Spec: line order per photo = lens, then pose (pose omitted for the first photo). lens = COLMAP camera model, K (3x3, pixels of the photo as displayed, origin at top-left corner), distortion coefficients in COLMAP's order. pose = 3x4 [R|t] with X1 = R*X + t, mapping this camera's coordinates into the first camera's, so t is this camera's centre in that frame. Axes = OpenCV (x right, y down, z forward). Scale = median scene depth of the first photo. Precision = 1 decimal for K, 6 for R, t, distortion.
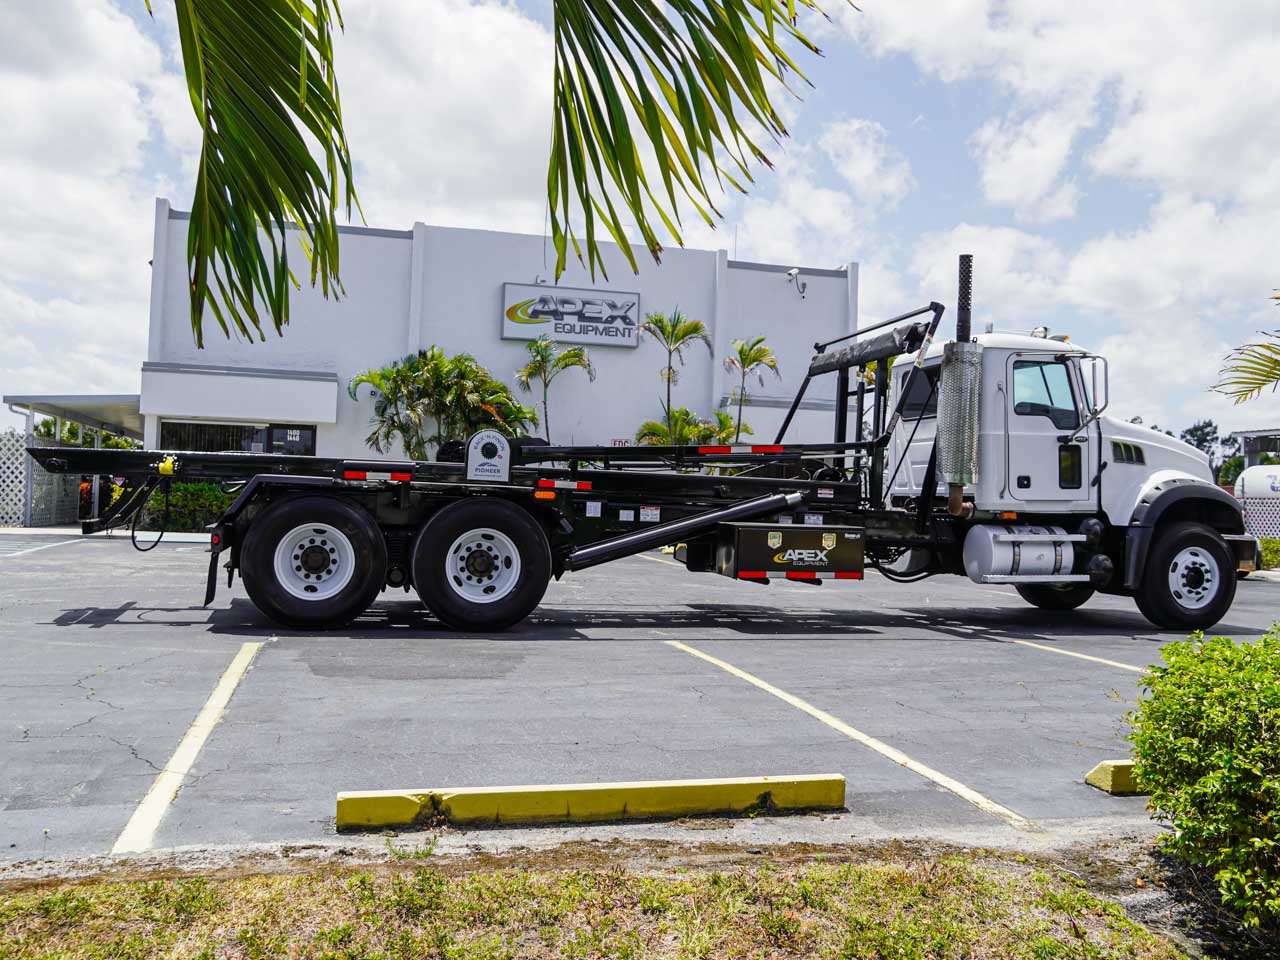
lens RADIAL K [[1119.3, 0, 640.0], [0, 1119.3, 480.0], [0, 0, 1]] dist [-0.042540, 0.000183]
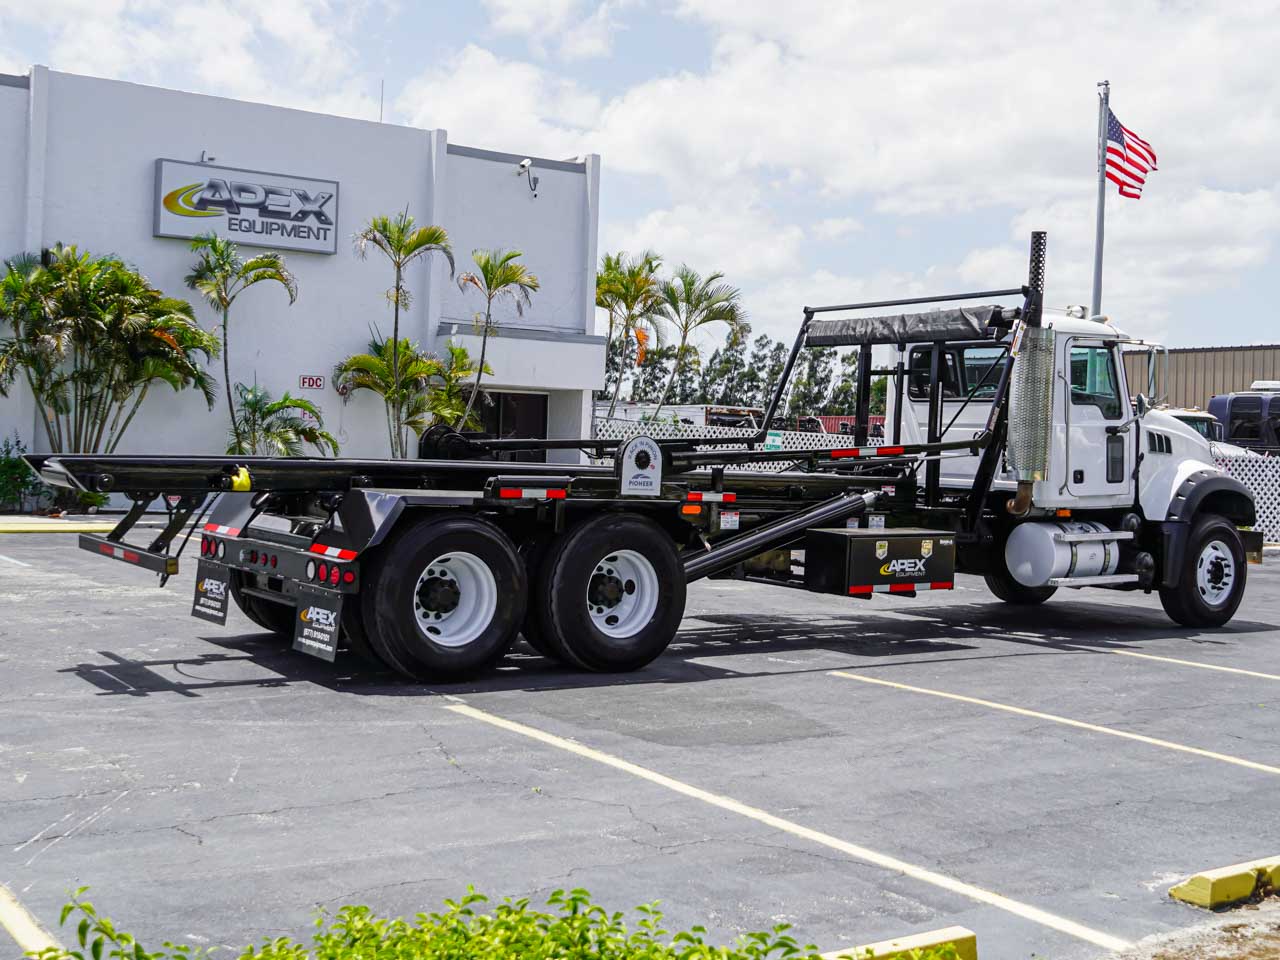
lens RADIAL K [[1485.6, 0, 640.9], [0, 1485.6, 453.9], [0, 0, 1]] dist [-0.007543, 0.011255]
pose [[0.944904, -0.002613, 0.327337, -0.395978], [-0.008461, 0.999439, 0.032403, -0.052865], [-0.327238, -0.033387, 0.944352, -0.051452]]
